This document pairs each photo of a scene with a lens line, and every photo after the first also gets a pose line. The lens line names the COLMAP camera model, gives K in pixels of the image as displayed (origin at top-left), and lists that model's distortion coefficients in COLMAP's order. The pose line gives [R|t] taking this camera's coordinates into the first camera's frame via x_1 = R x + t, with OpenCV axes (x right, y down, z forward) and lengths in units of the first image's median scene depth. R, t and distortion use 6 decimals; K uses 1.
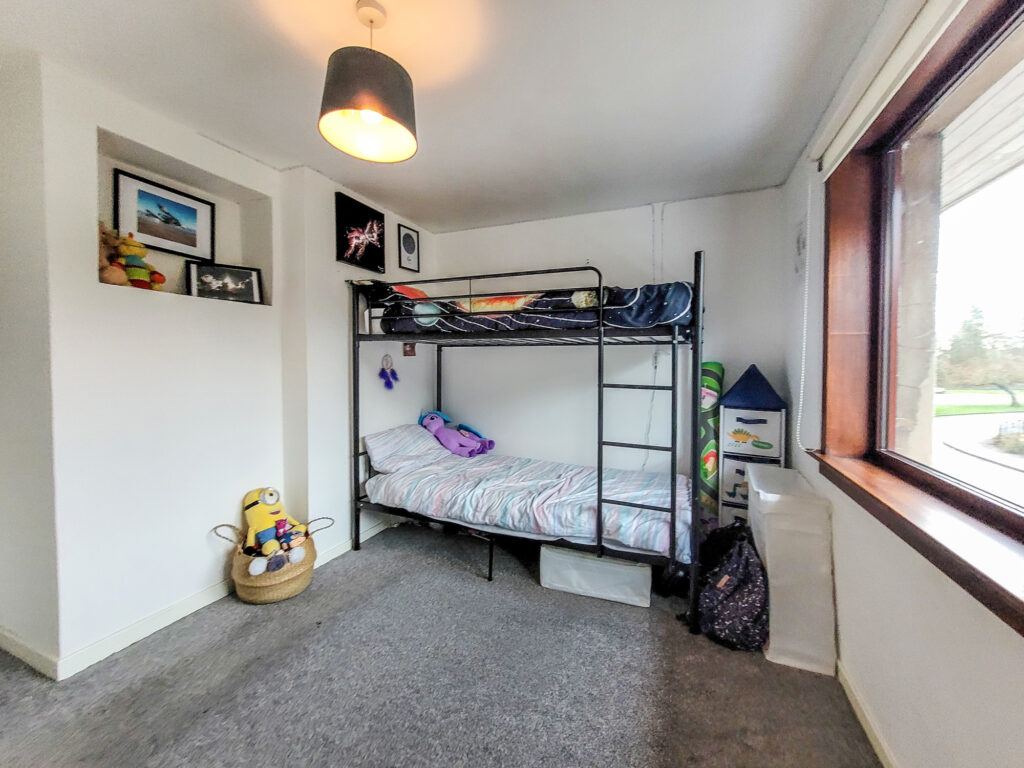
lens RADIAL K [[407.3, 0, 514.0], [0, 407.3, 373.7], [0, 0, 1]] dist [-0.001579, -0.000003]
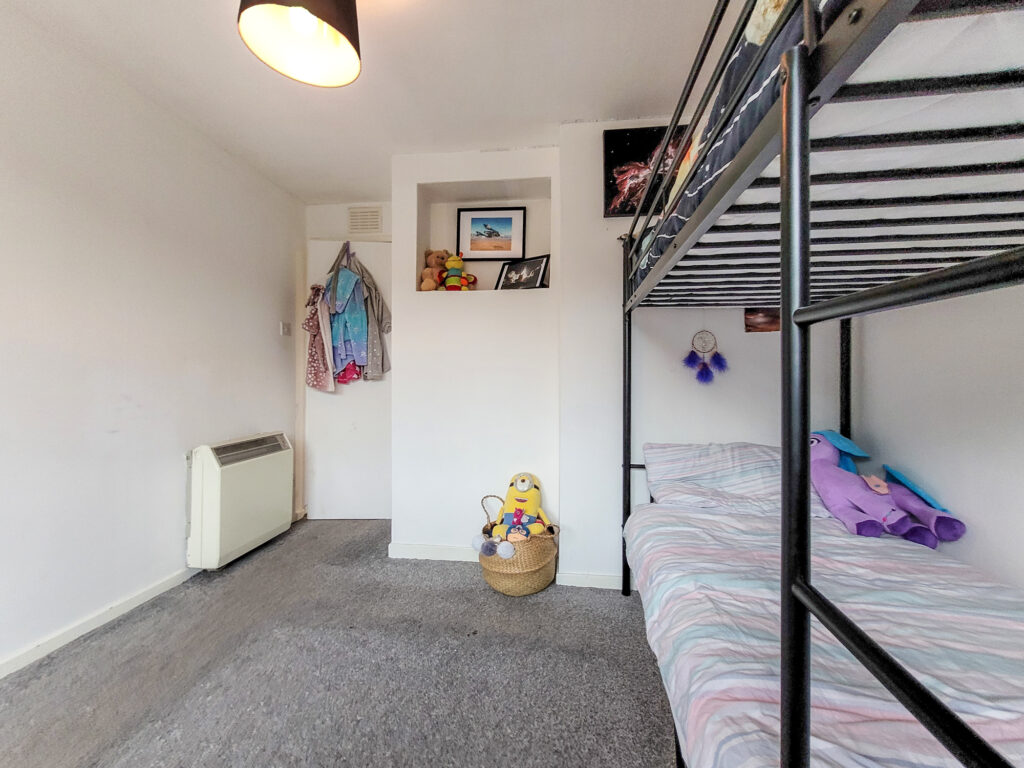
lens RADIAL K [[407.3, 0, 514.0], [0, 407.3, 373.7], [0, 0, 1]] dist [-0.001579, -0.000003]
pose [[0.269863, -0.007175, -0.962872, 0.318784], [-0.028594, 0.999472, -0.015462, 0.055327], [0.962474, 0.031705, 0.269516, 0.680022]]
